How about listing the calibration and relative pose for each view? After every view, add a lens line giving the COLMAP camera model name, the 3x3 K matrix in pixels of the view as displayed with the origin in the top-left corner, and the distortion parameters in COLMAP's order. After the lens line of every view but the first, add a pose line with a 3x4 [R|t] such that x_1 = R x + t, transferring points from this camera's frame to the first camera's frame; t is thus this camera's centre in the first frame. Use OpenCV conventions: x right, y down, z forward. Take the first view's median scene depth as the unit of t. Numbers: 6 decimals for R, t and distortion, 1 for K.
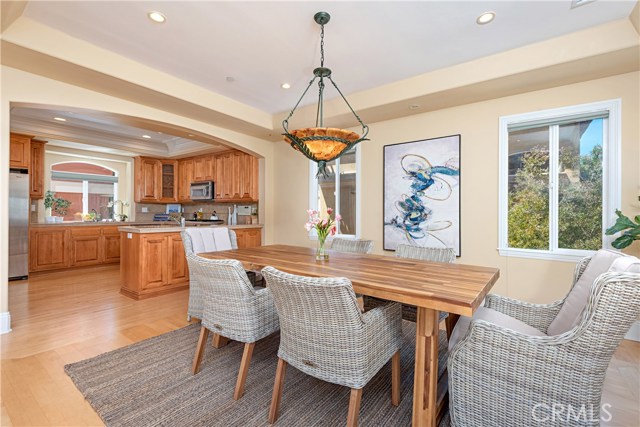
lens RADIAL K [[284.8, 0, 319.7], [0, 284.8, 212.3], [0, 0, 1]] dist [0.002913, -0.002497]
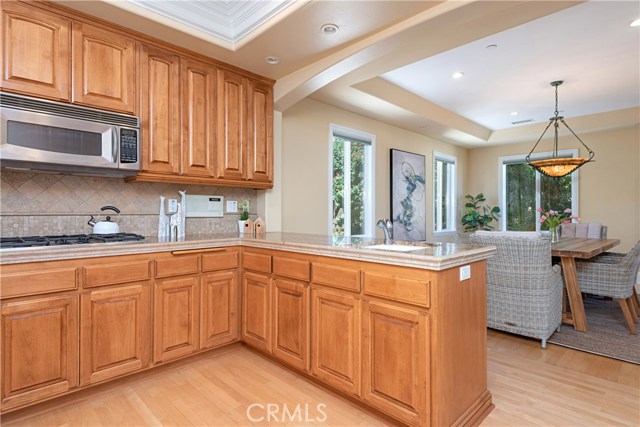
lens RADIAL K [[336.1, 0, 321.7], [0, 336.1, 210.5], [0, 0, 1]] dist [0.000971, -0.000958]
pose [[0.158698, -0.006102, 0.987308, -0.762211], [-0.004703, 0.999965, 0.006937, -0.004243], [-0.987316, -0.005745, 0.158663, 0.748897]]
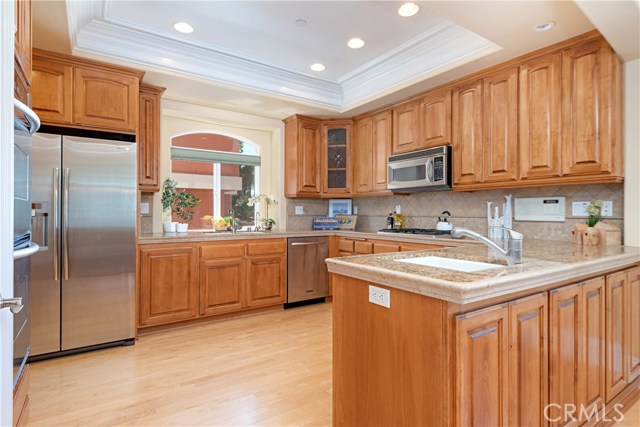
lens RADIAL K [[336.1, 0, 318.7], [0, 336.1, 213.6], [0, 0, 1]] dist [0.000971, -0.000958]
pose [[0.934944, -0.005747, -0.354749, -0.395615], [0.006029, 0.999982, -0.000311, -0.001956], [0.354745, -0.001848, 0.934961, 0.439493]]
